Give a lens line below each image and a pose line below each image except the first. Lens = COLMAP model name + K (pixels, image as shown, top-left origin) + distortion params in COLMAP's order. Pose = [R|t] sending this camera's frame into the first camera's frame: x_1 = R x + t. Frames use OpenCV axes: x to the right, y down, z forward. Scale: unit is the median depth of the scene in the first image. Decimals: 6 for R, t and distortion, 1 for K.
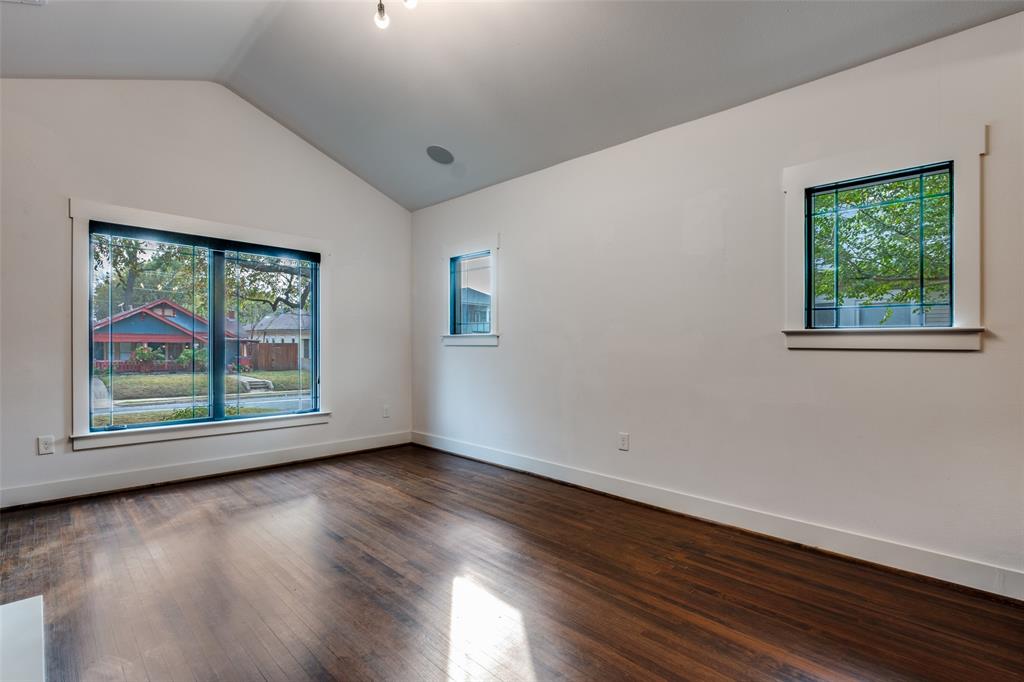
lens RADIAL K [[483.6, 0, 517.8], [0, 483.6, 341.2], [0, 0, 1]] dist [0.000220, 0.000079]
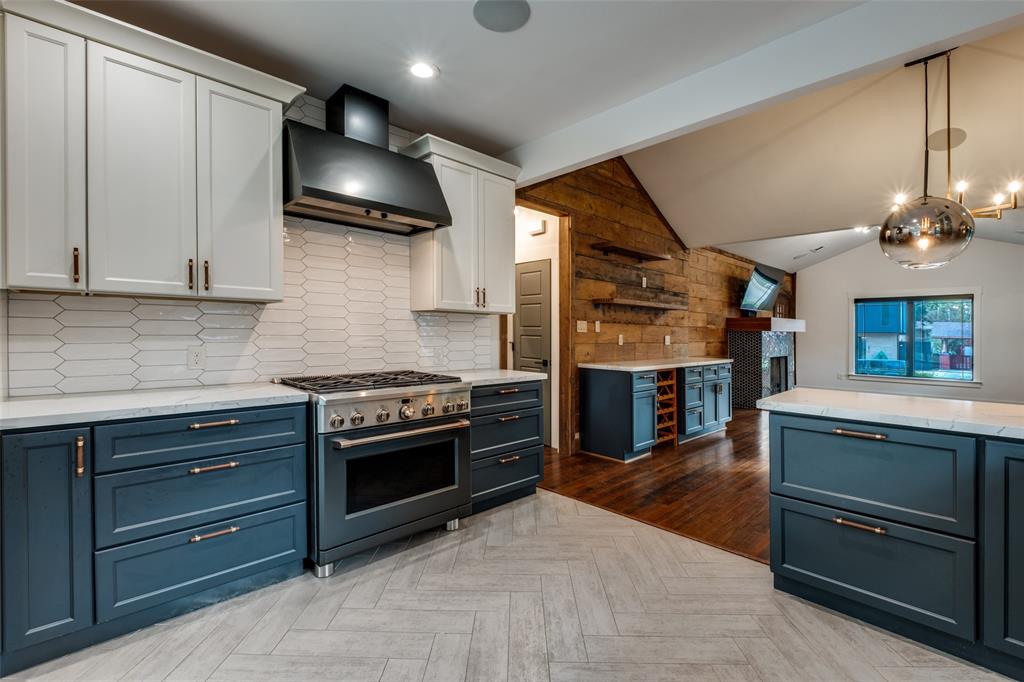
lens RADIAL K [[438.5, 0, 512.4], [0, 438.5, 333.8], [0, 0, 1]] dist [-0.001074, -0.000017]
pose [[-0.049791, -0.011222, -0.998697, 1.767621], [-0.000369, 0.999937, -0.011218, -0.017107], [0.998760, -0.000190, -0.049792, -0.867123]]
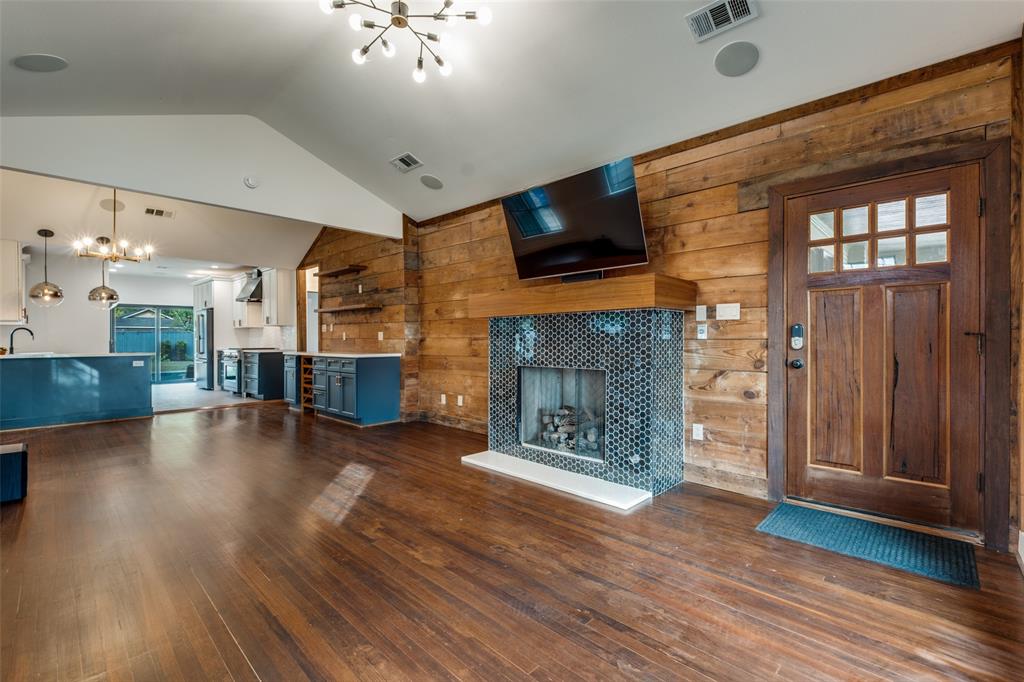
lens RADIAL K [[451.5, 0, 513.1], [0, 451.5, 338.8], [0, 0, 1]] dist [0.002549, -0.000068]
pose [[-0.999924, -0.006042, -0.010766, -0.363802], [-0.005914, 0.999912, -0.011896, 0.016752], [0.010837, -0.011832, -0.999871, 1.394067]]
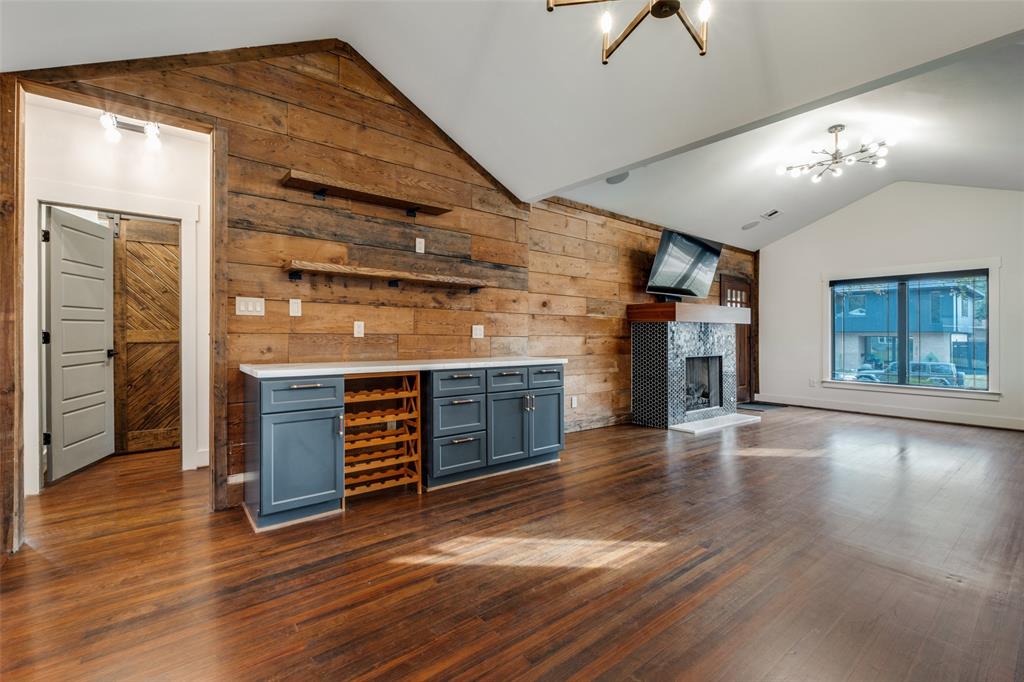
lens RADIAL K [[444.1, 0, 512.0], [0, 444.1, 336.3], [0, 0, 1]] dist [-0.000316, 0.000166]
pose [[-0.125846, -0.012705, -0.991968, 1.244343], [0.003871, 0.999904, -0.013297, 0.014925], [0.992042, -0.005513, -0.125785, -0.153177]]
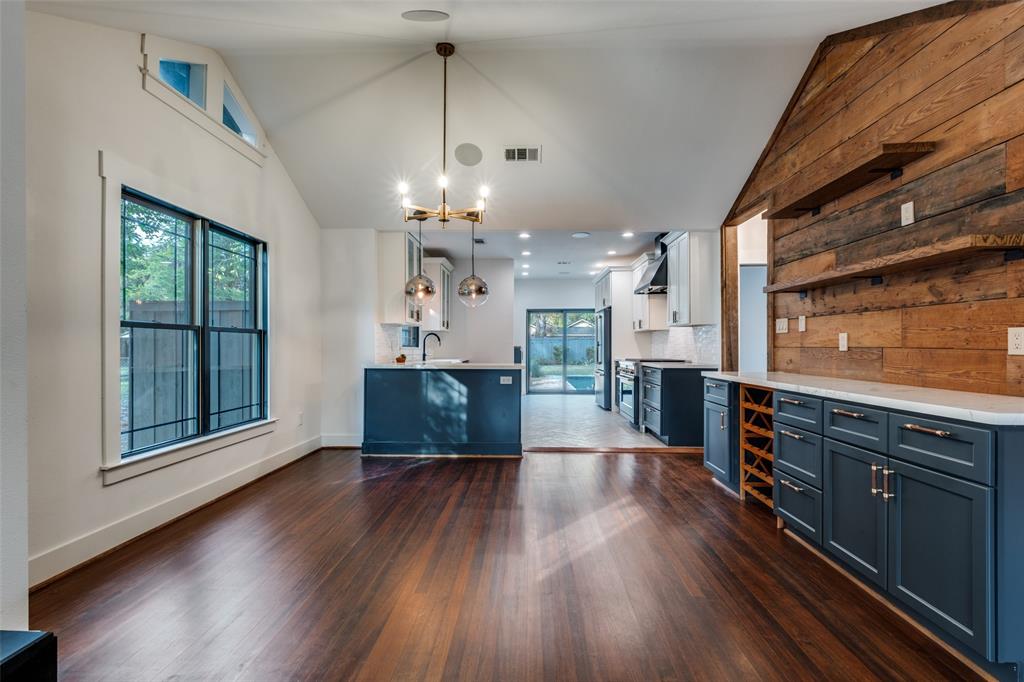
lens RADIAL K [[451.5, 0, 513.1], [0, 451.5, 338.8], [0, 0, 1]] dist [0.002549, -0.000068]
pose [[-0.671398, -0.002082, 0.741094, 0.144485], [-0.020442, 0.999668, -0.015711, 0.006230], [-0.740815, -0.025698, -0.671217, 0.420797]]
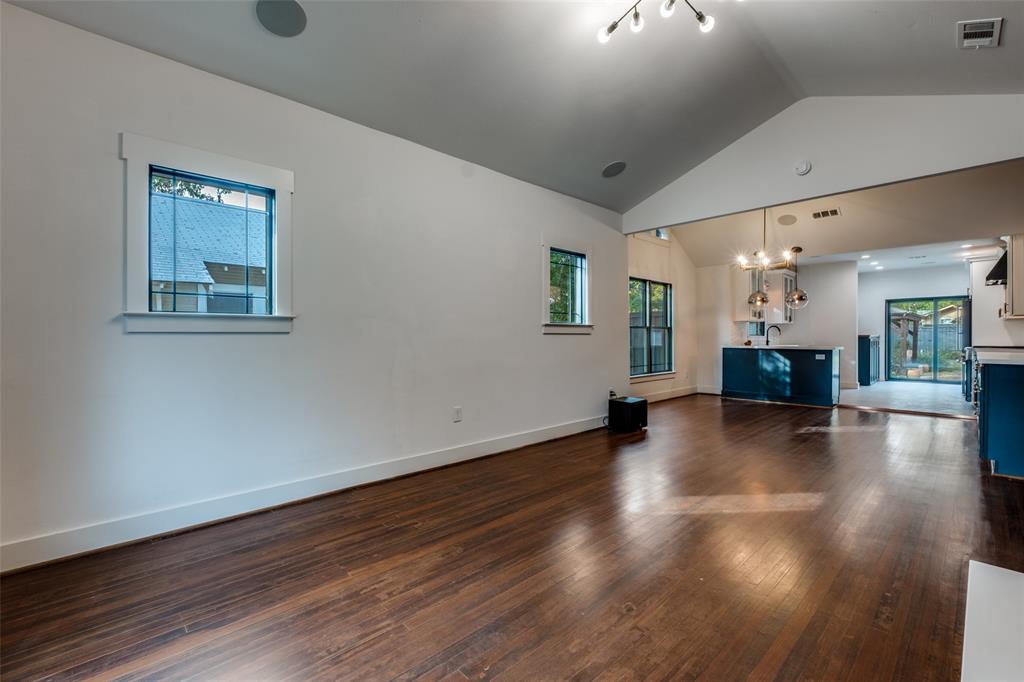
lens RADIAL K [[444.1, 0, 512.0], [0, 444.1, 336.3], [0, 0, 1]] dist [-0.000316, 0.000166]
pose [[0.031471, -0.014834, 0.999395, -0.854238], [-0.012518, 0.999806, 0.015234, 0.001670], [-0.999426, -0.012990, 0.031279, 0.846265]]
